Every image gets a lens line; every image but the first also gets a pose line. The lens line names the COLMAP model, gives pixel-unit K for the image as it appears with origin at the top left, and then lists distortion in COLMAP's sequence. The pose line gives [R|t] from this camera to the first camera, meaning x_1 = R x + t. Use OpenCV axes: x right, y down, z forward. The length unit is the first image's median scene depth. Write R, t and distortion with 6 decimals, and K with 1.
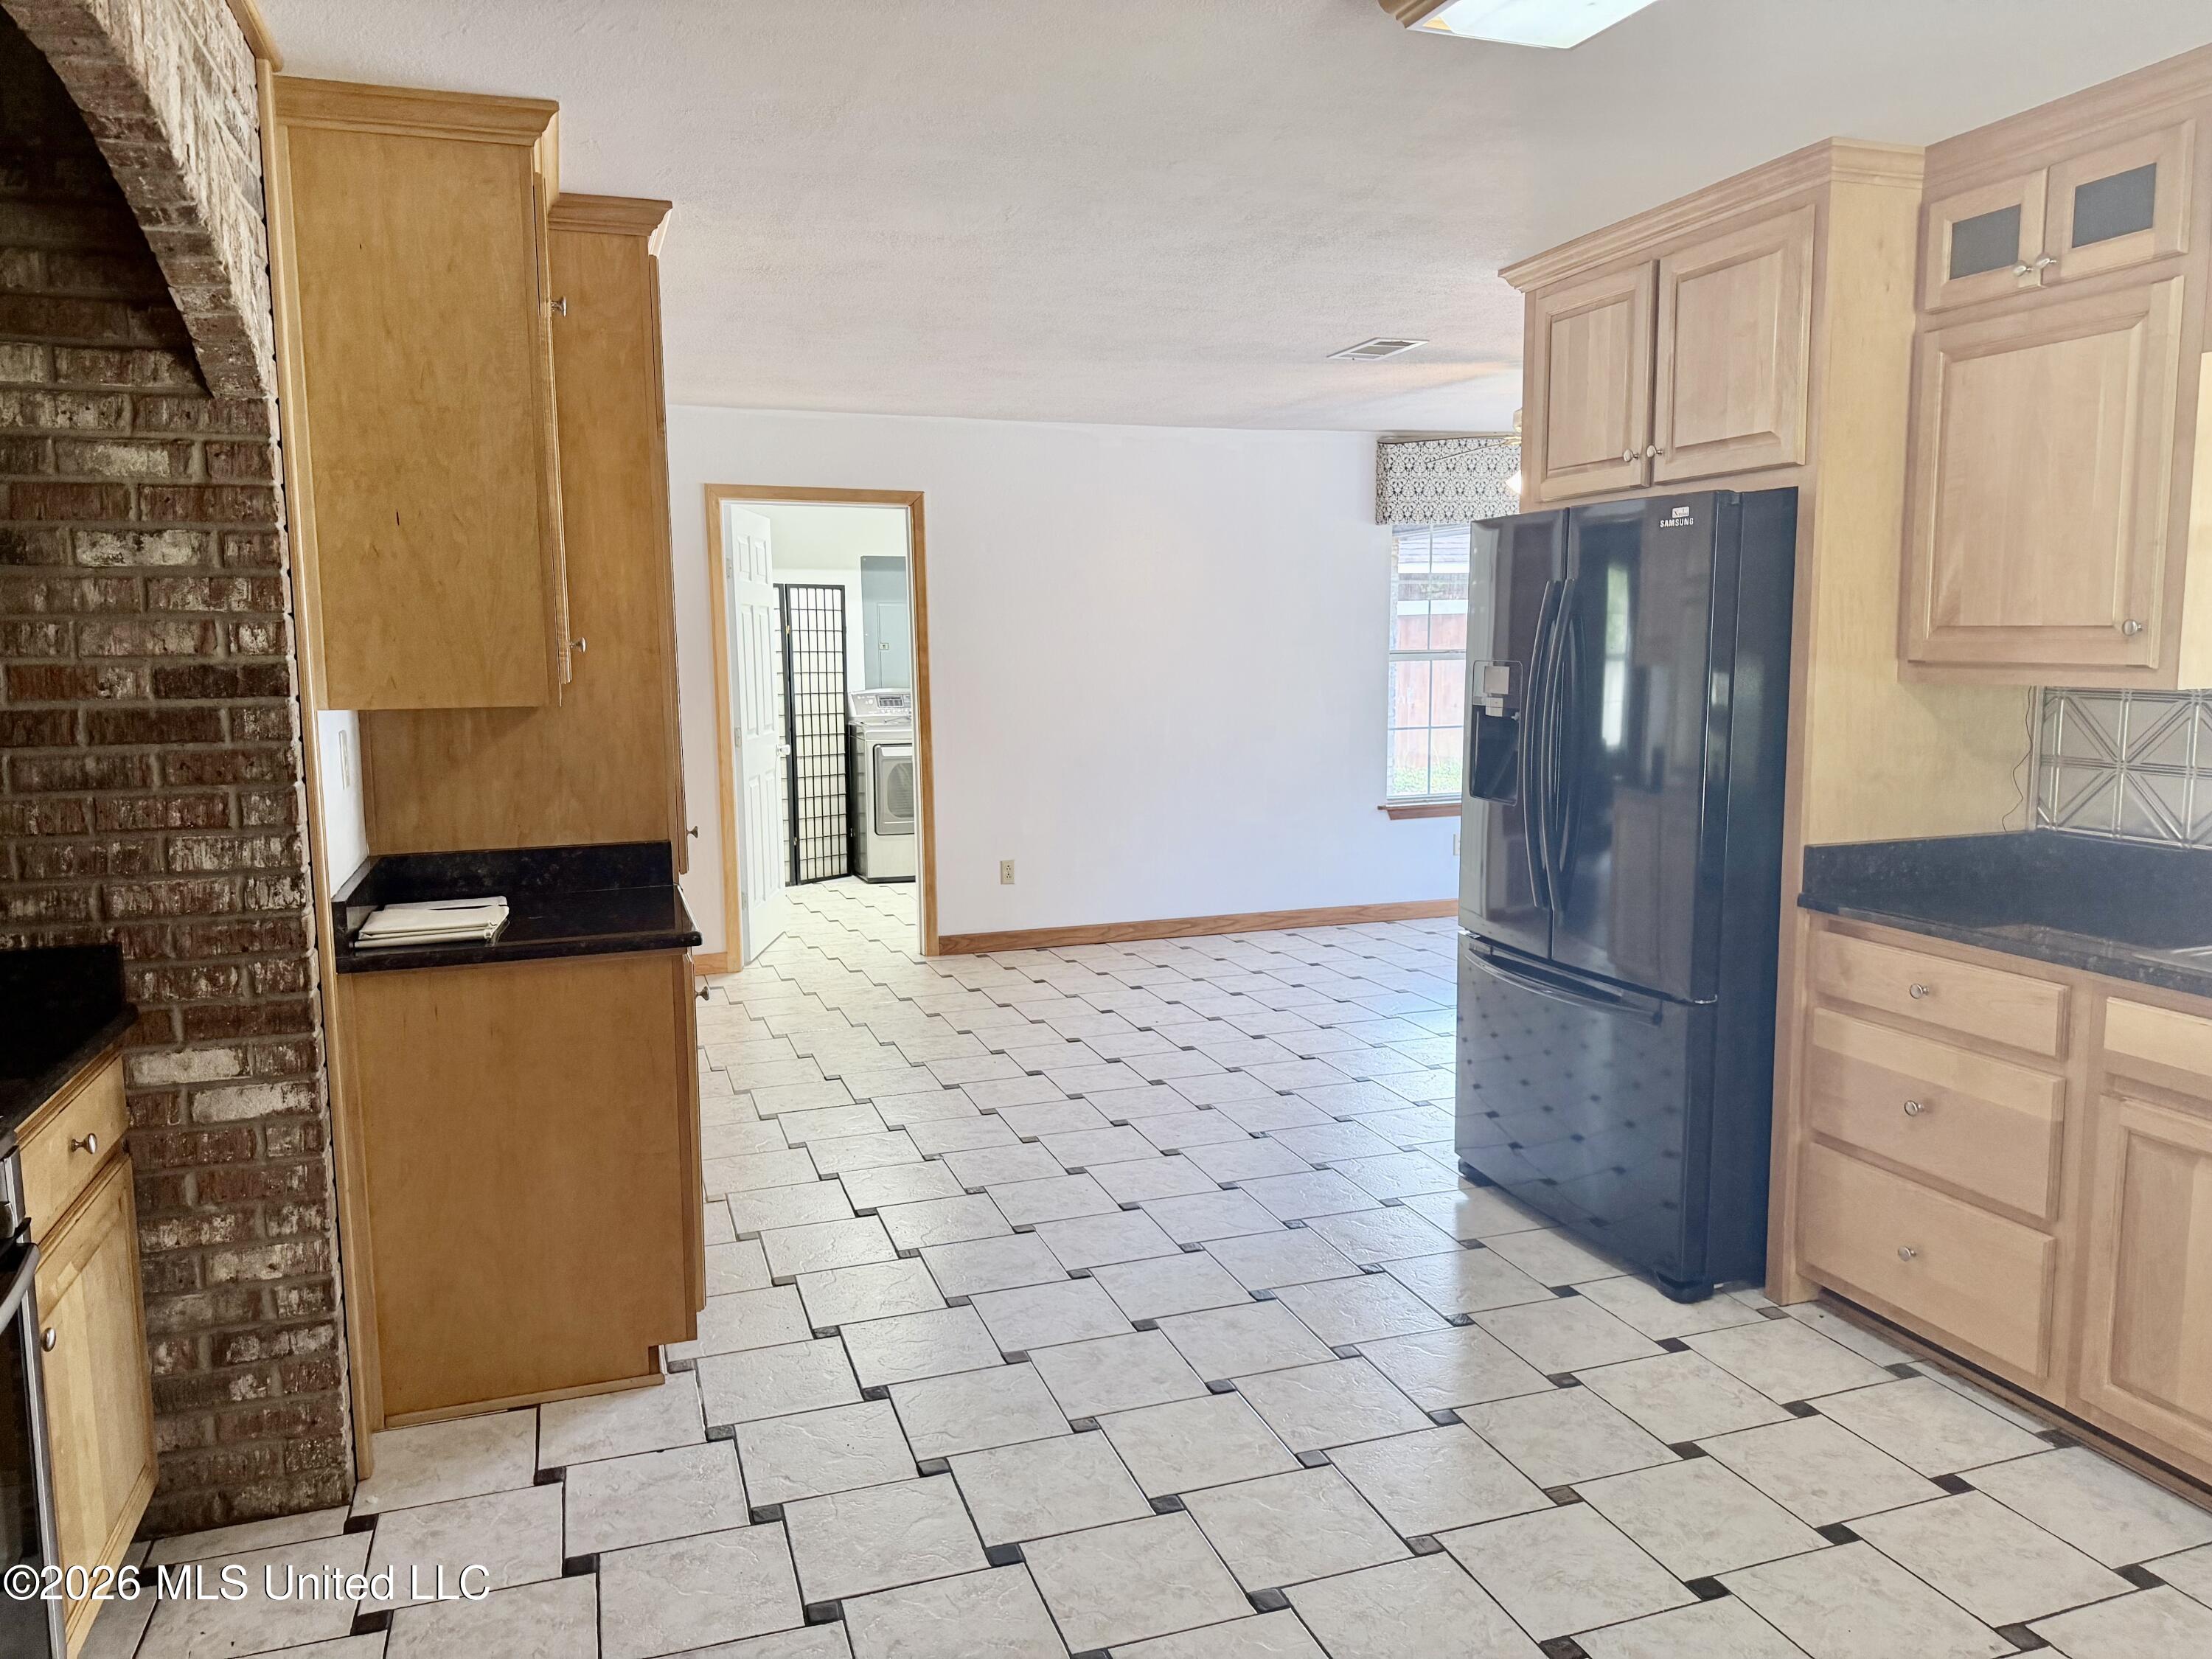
lens RADIAL K [[1549.6, 0, 1124.5], [0, 1549.6, 812.9], [0, 0, 1]] dist [0.058384, -0.065649]
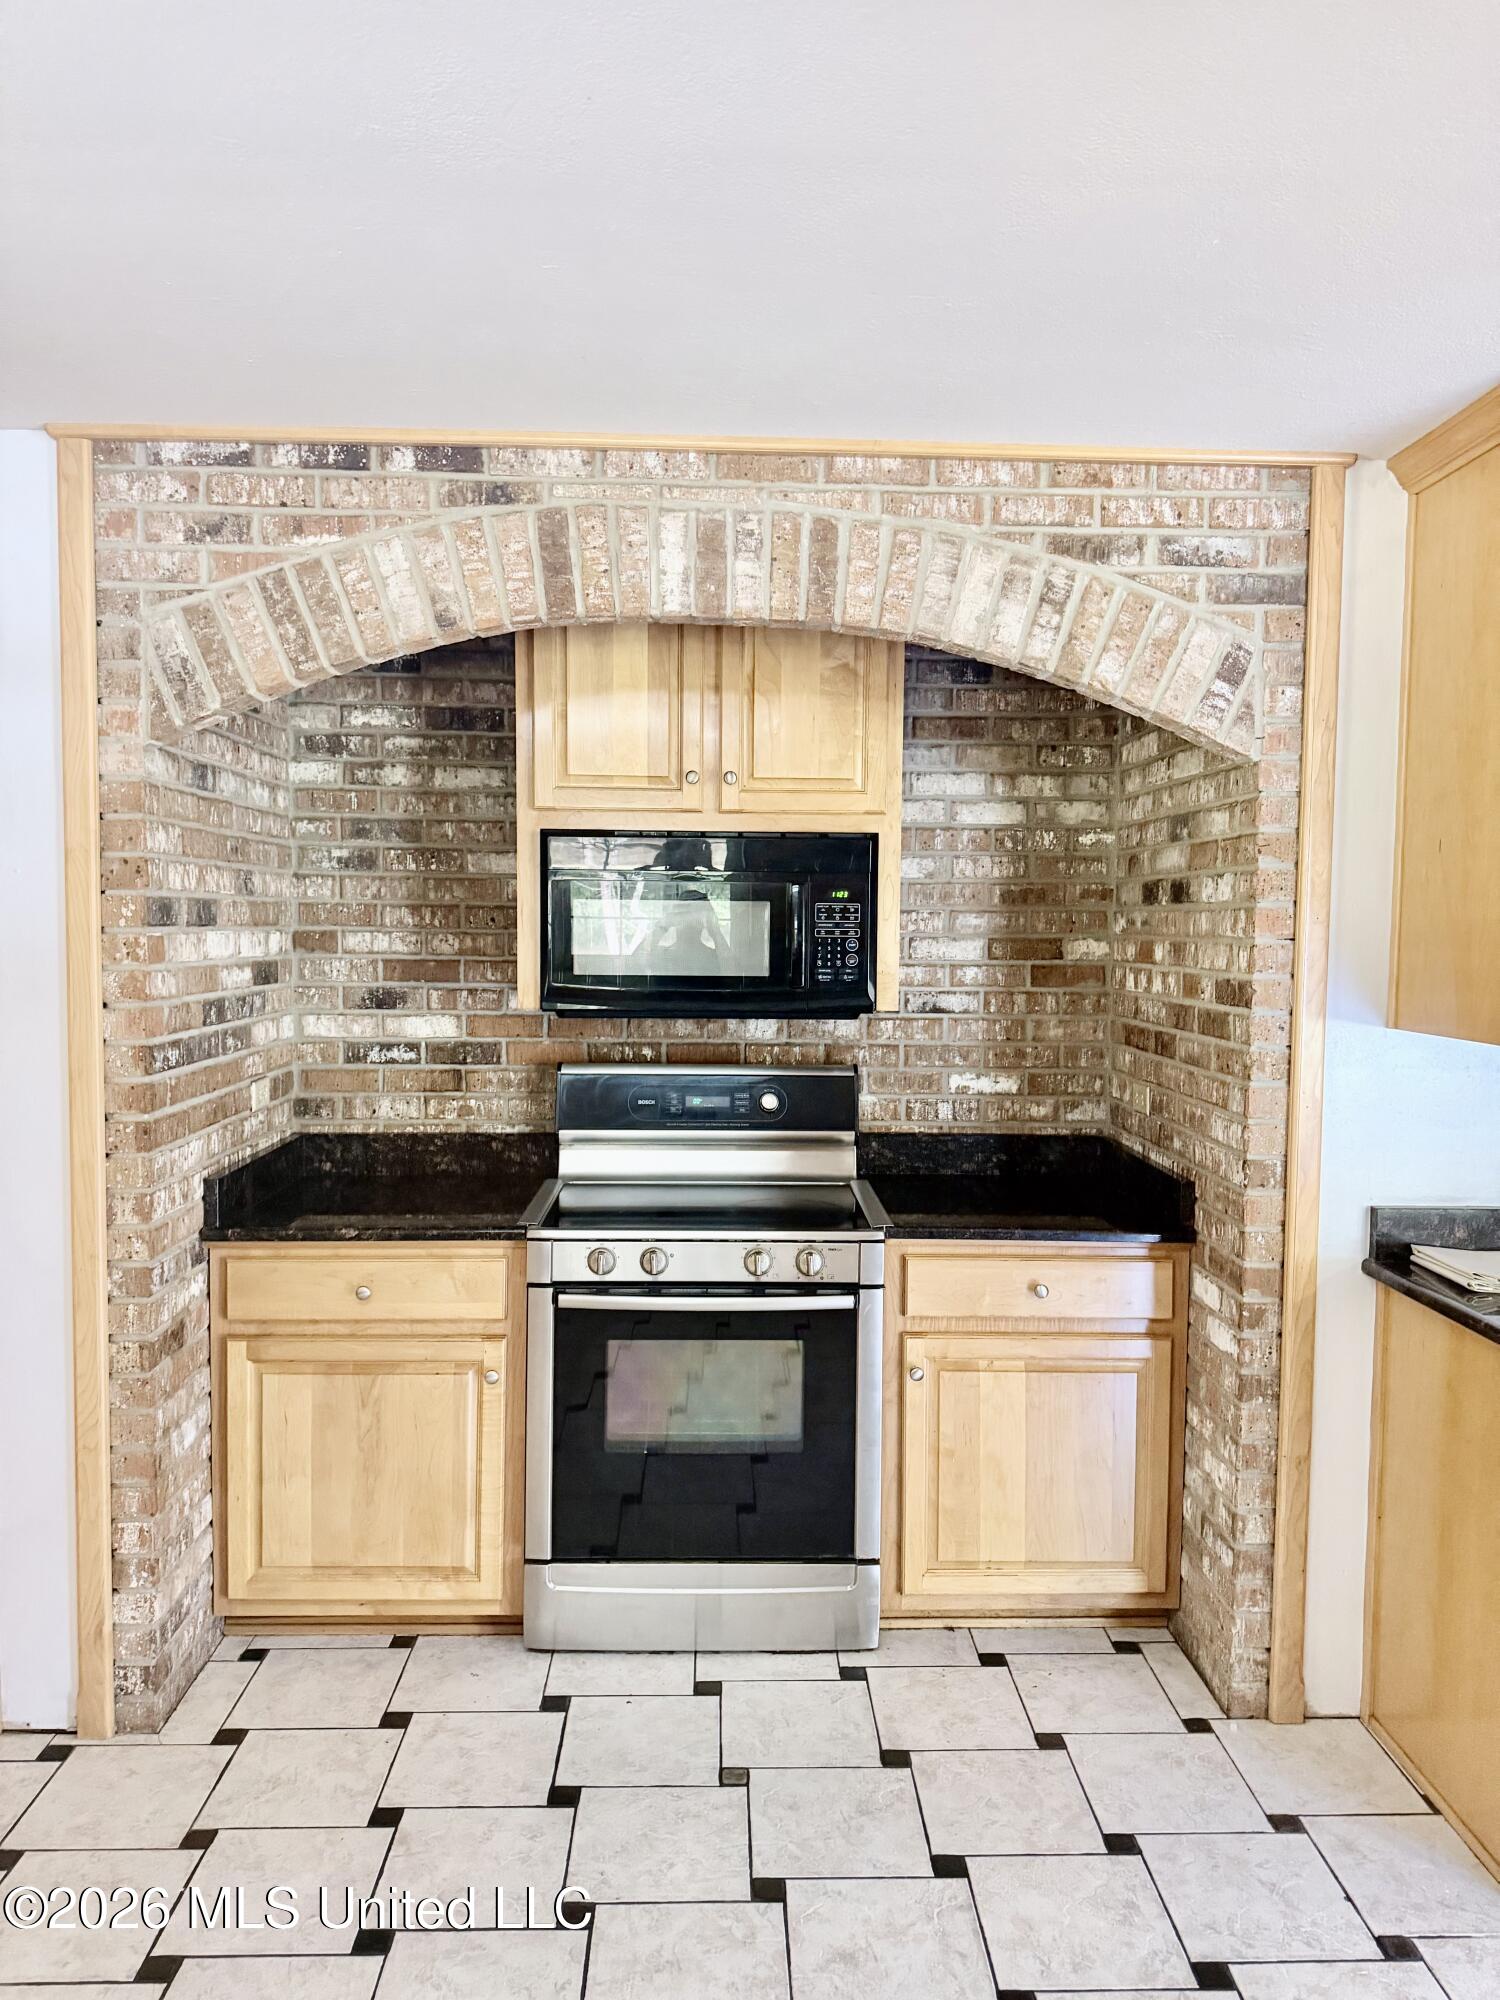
lens RADIAL K [[1401.1, 0, 748.8], [0, 1401.1, 999.4], [0, 0, 1]] dist [0.058384, -0.065649]
pose [[-0.305719, 0.055759, -0.950488, 0.605416], [-0.121438, 0.987847, 0.097011, -0.140975], [0.944345, 0.145084, -0.295233, 0.973647]]
